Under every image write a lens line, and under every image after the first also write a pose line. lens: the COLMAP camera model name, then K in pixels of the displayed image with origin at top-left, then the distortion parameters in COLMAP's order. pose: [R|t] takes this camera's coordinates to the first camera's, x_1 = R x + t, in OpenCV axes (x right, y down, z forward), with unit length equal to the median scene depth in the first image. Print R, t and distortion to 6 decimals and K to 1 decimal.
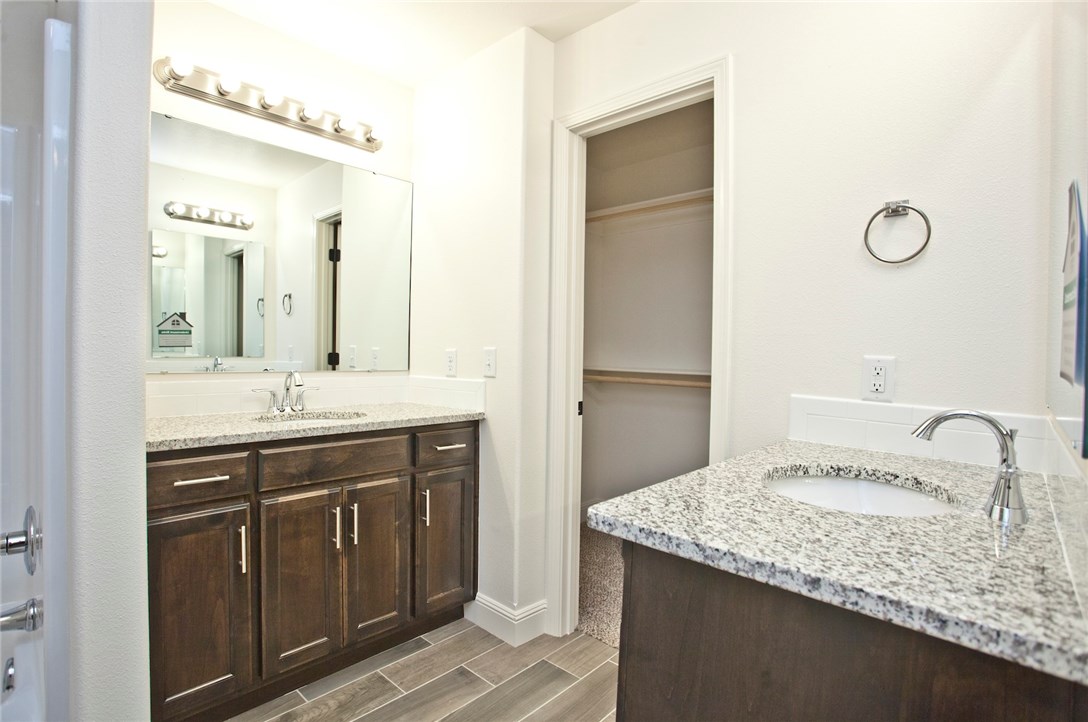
lens RADIAL K [[526.8, 0, 543.1], [0, 526.8, 357.0], [0, 0, 1]] dist [-0.059624, 0.024280]
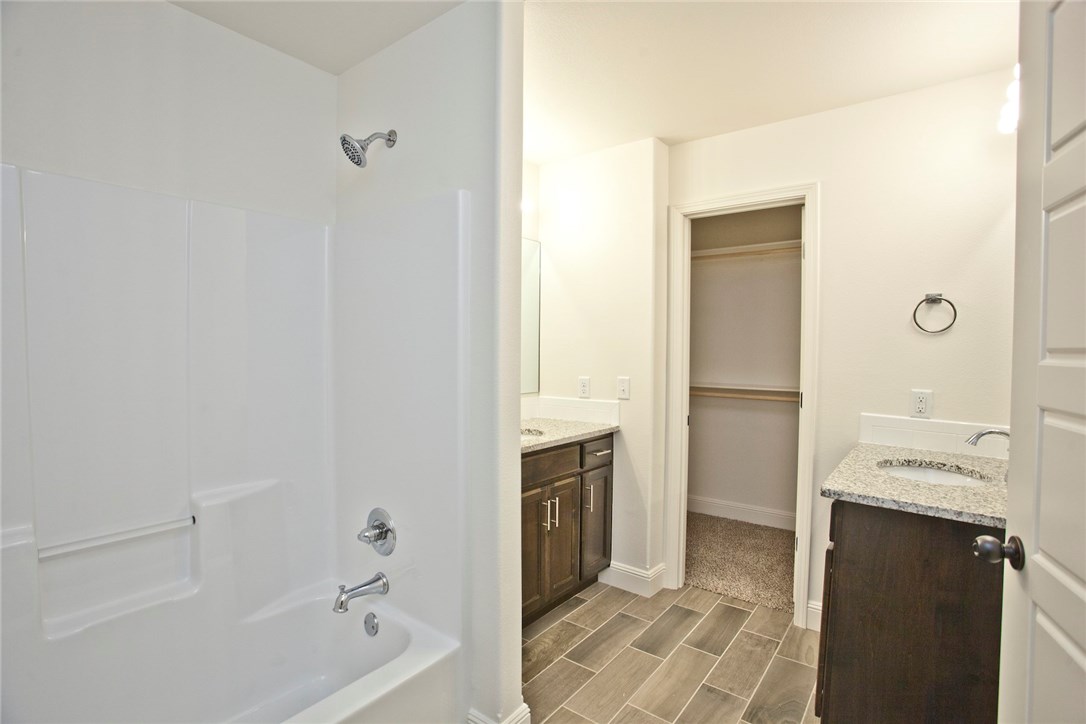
lens RADIAL K [[529.0, 0, 543.0], [0, 529.0, 362.0], [0, 0, 1]] dist [-0.050038, 0.025963]
pose [[0.994563, -0.012120, 0.103426, -0.543259], [0.009977, 0.999725, 0.021204, -0.106842], [-0.103655, -0.020057, 0.994411, -0.380416]]
